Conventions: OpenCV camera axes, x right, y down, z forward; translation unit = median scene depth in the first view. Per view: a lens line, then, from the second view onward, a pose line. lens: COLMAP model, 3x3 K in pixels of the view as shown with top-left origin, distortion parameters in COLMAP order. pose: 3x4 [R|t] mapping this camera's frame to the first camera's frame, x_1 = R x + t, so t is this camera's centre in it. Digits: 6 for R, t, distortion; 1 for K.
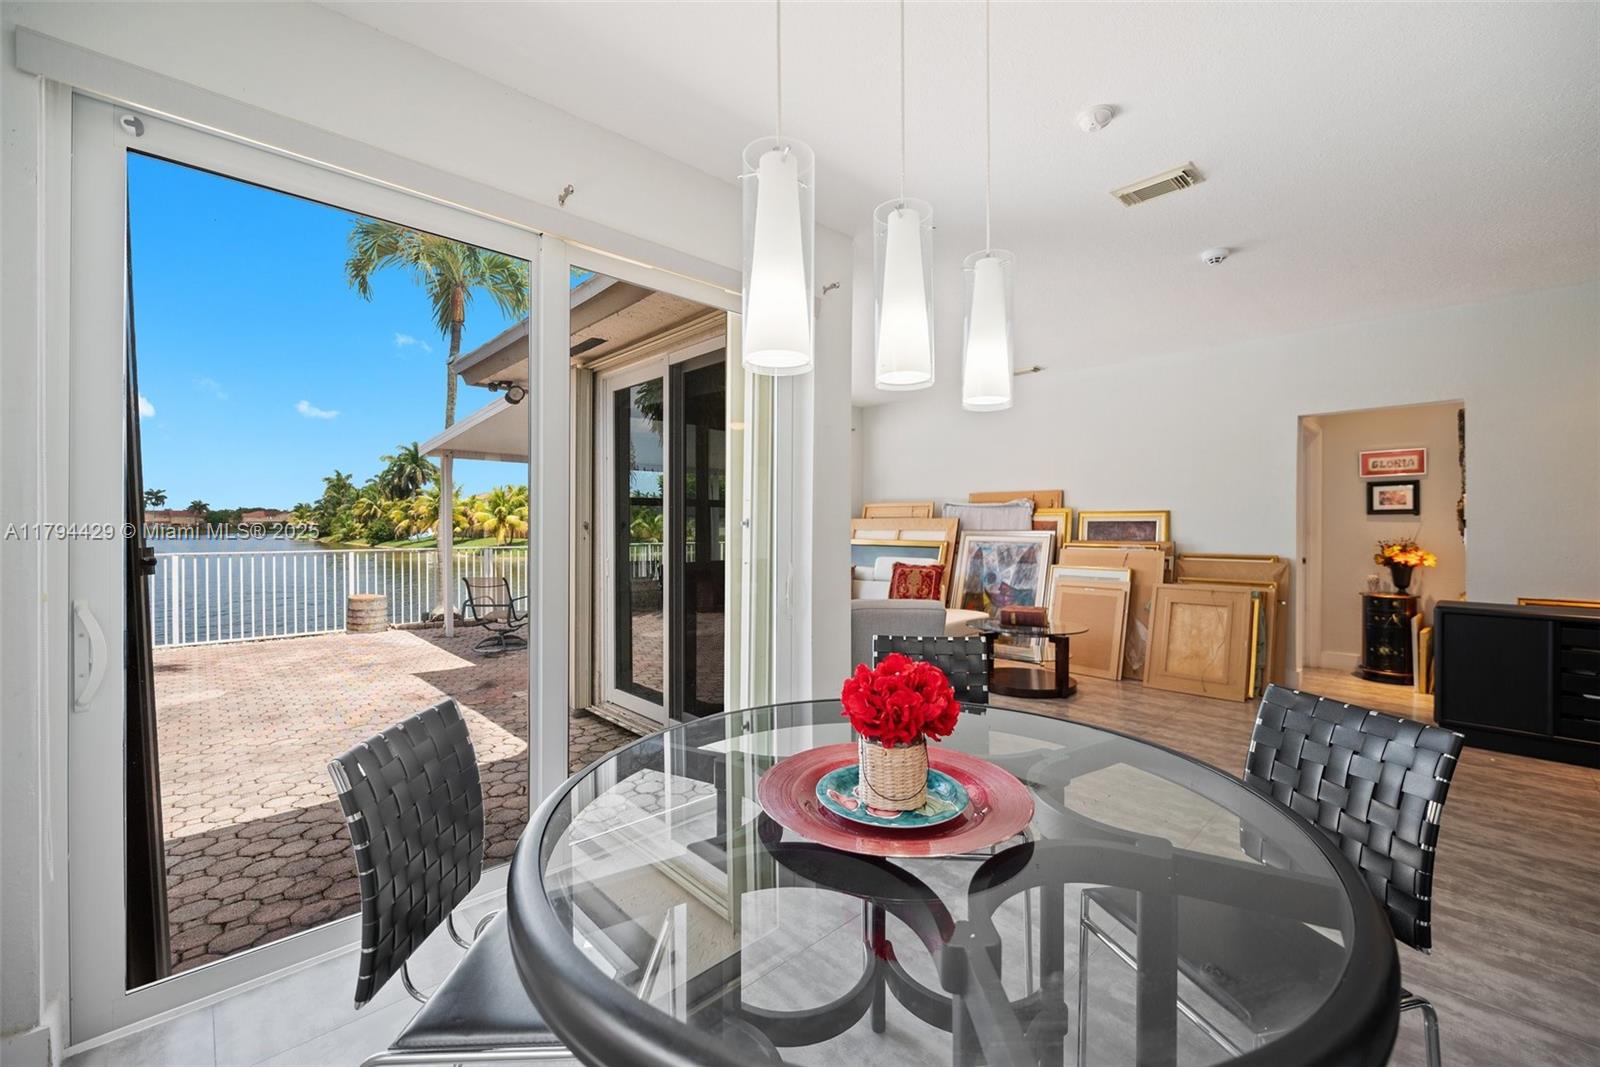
lens RADIAL K [[642.3, 0, 791.7], [0, 642.3, 530.2], [0, 0, 1]] dist [-0.009755, -0.000230]
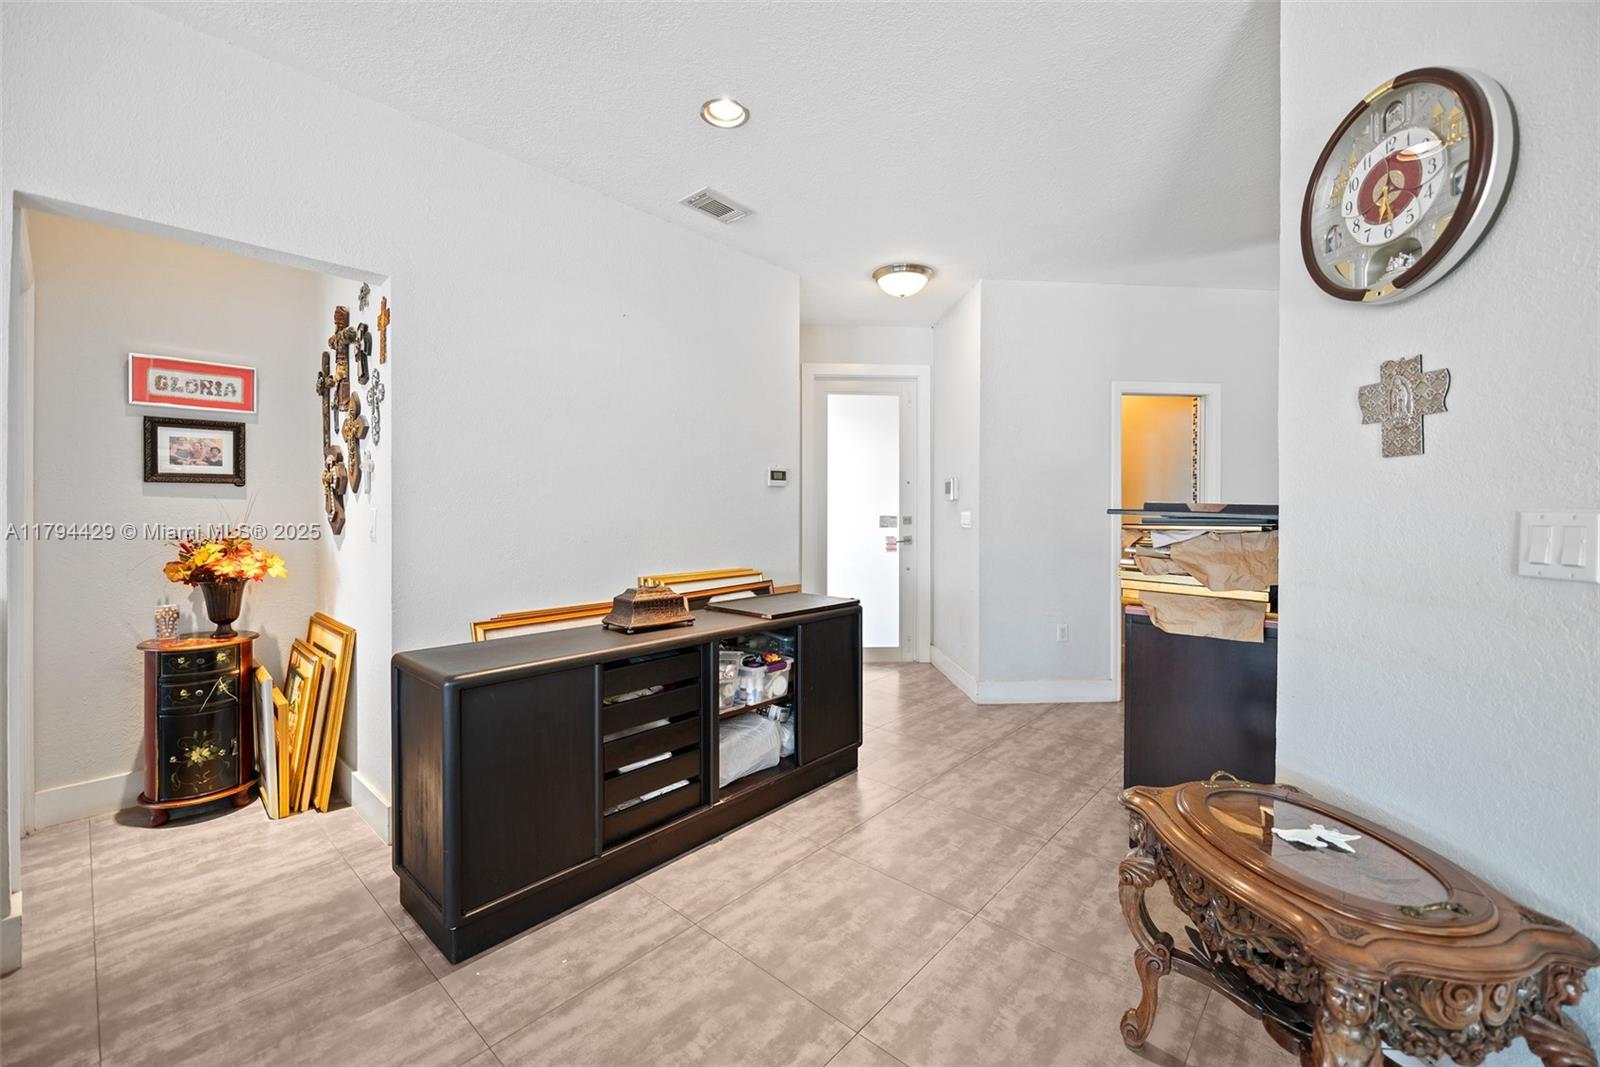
lens RADIAL K [[642.3, 0, 801.7], [0, 642.3, 511.2], [0, 0, 1]] dist [-0.009755, -0.000230]
pose [[-0.101742, -0.001522, 0.994810, 0.365023], [0.002482, 0.999995, 0.001783, -0.001561], [-0.994808, 0.002651, -0.101738, 0.547478]]
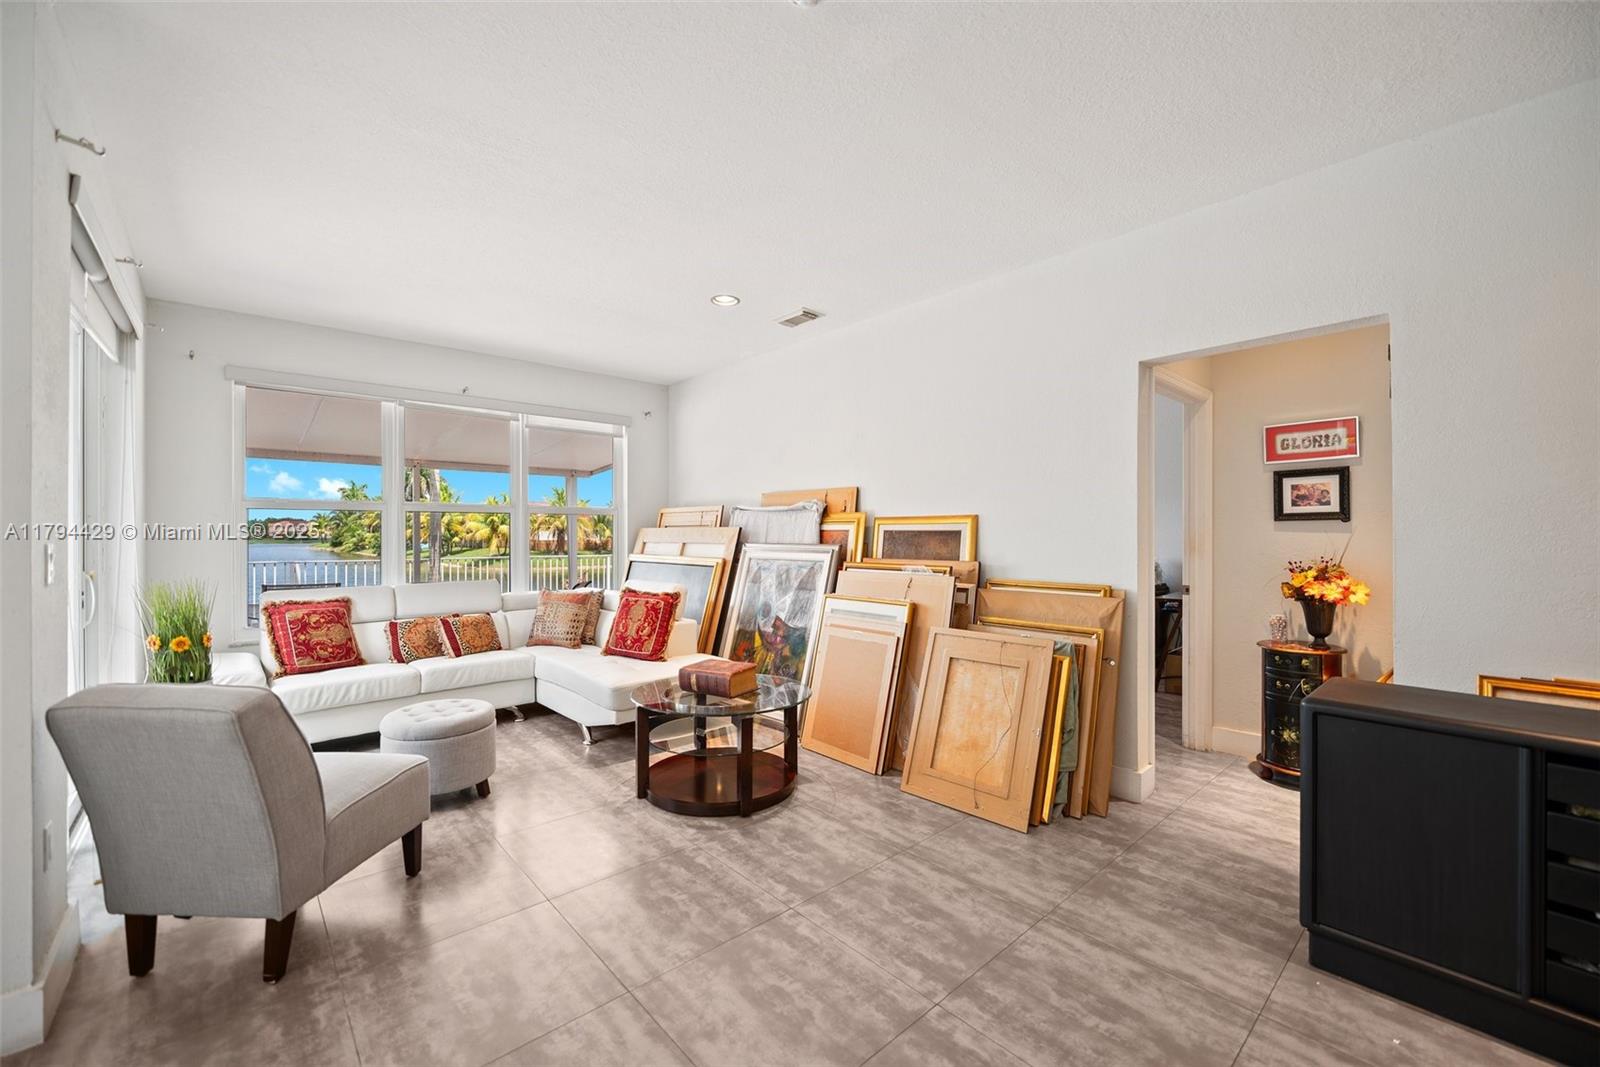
lens RADIAL K [[642.3, 0, 795.1], [0, 642.3, 538.3], [0, 0, 1]] dist [-0.009755, -0.000230]
pose [[0.999719, 0.001010, -0.023669, 0.428985], [-0.001089, 0.999994, -0.003352, -0.004054], [0.023665, 0.003377, 0.999714, 0.334483]]
